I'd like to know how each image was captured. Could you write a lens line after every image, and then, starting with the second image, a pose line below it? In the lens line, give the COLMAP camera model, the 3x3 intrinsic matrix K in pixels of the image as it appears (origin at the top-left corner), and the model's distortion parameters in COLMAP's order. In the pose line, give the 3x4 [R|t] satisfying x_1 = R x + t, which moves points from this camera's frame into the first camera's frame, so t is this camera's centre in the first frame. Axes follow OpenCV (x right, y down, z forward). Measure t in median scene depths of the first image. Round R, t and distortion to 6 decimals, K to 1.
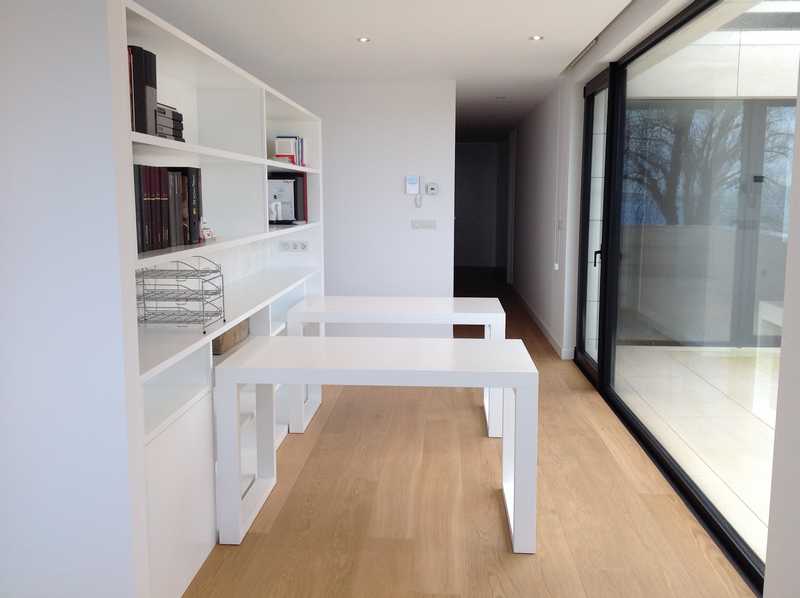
lens RADIAL K [[760.7, 0, 400.0], [0, 760.7, 299.0], [0, 0, 1]] dist [0.087137, -0.188720]
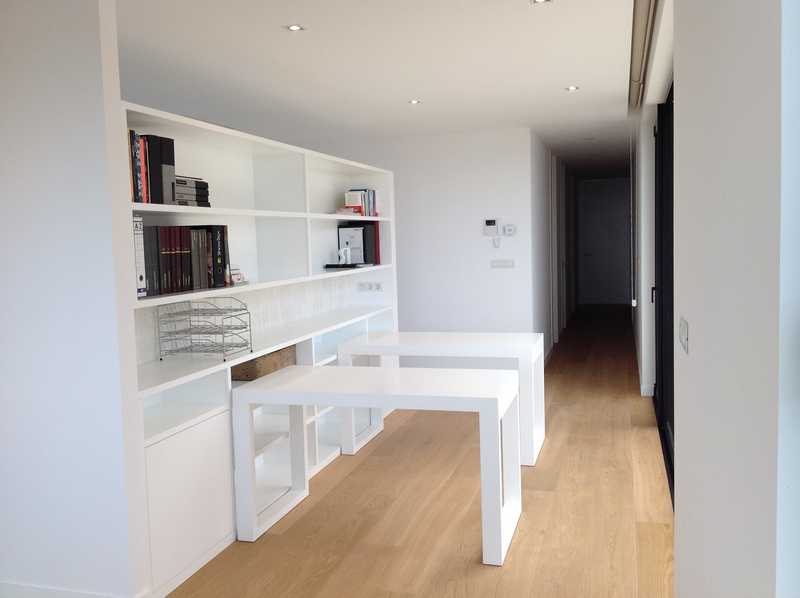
lens RADIAL K [[759.9, 0, 400.7], [0, 759.9, 293.4], [0, 0, 1]] dist [0.180728, -0.420691]
pose [[0.974875, -0.012699, -0.222392, 0.268259], [-0.000098, 0.998349, -0.057434, 0.007503], [0.222754, 0.056013, 0.973264, -0.116655]]
